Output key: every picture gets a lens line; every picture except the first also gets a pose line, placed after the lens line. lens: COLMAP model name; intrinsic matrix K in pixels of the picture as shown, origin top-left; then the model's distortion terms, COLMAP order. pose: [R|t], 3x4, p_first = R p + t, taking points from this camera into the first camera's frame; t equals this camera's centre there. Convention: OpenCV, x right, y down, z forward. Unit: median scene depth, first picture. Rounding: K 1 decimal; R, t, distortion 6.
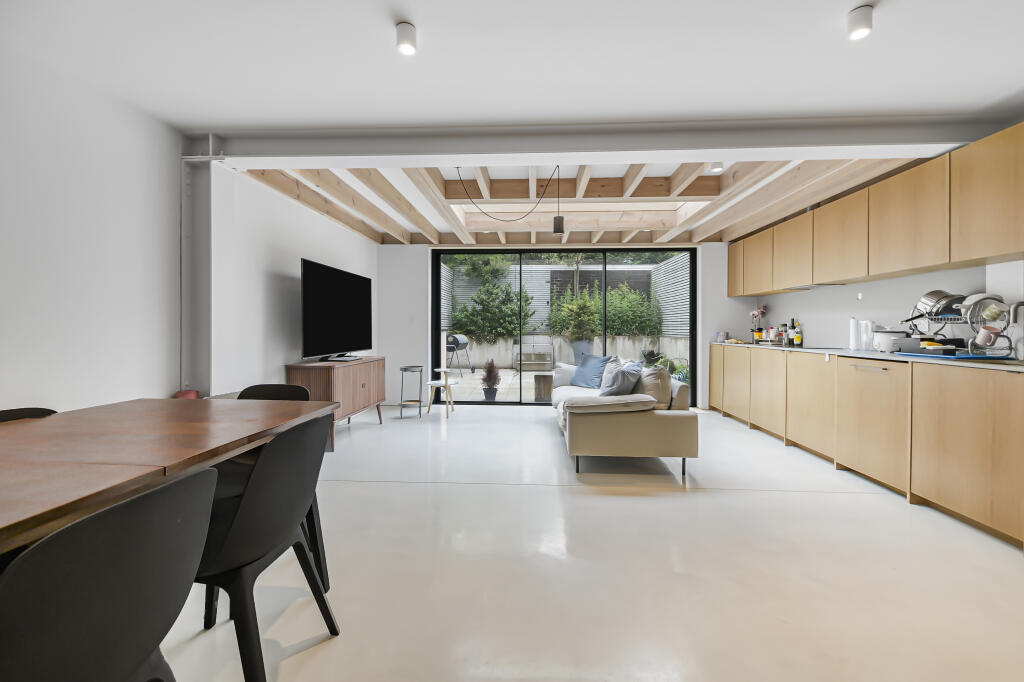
lens RADIAL K [[392.4, 0, 521.2], [0, 392.4, 328.5], [0, 0, 1]] dist [-0.001235, 0.000028]
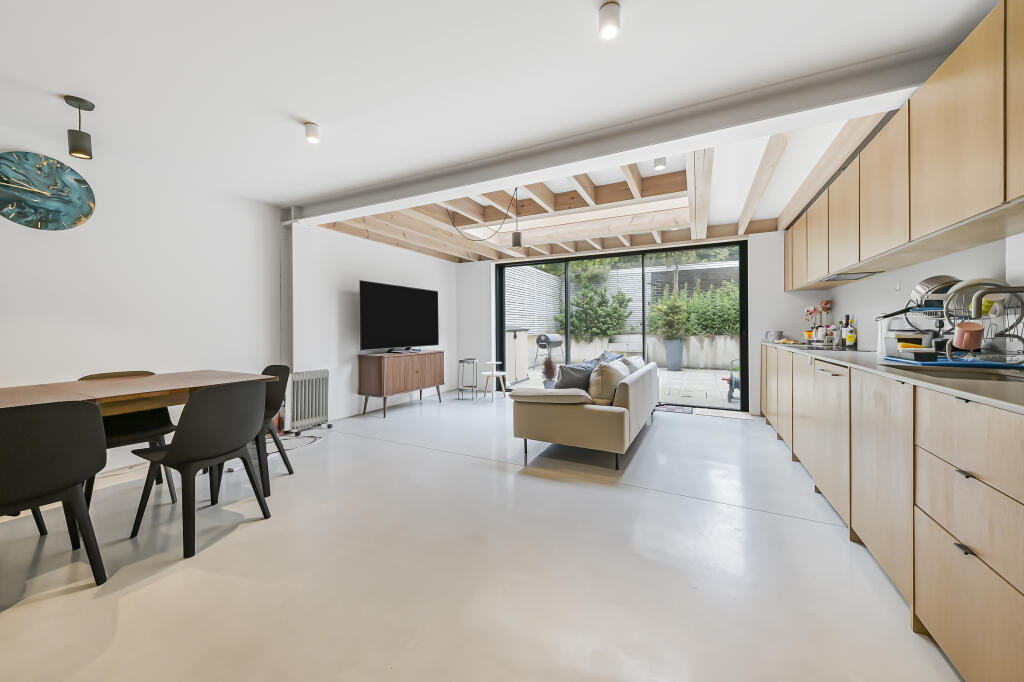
lens RADIAL K [[355.4, 0, 534.9], [0, 355.4, 326.3], [0, 0, 1]] dist [0.001106, -0.000001]
pose [[0.922277, -0.007567, -0.386455, 0.287858], [0.005040, 0.999959, -0.007553, 0.001014], [0.386497, 0.005018, 0.922277, 0.026375]]
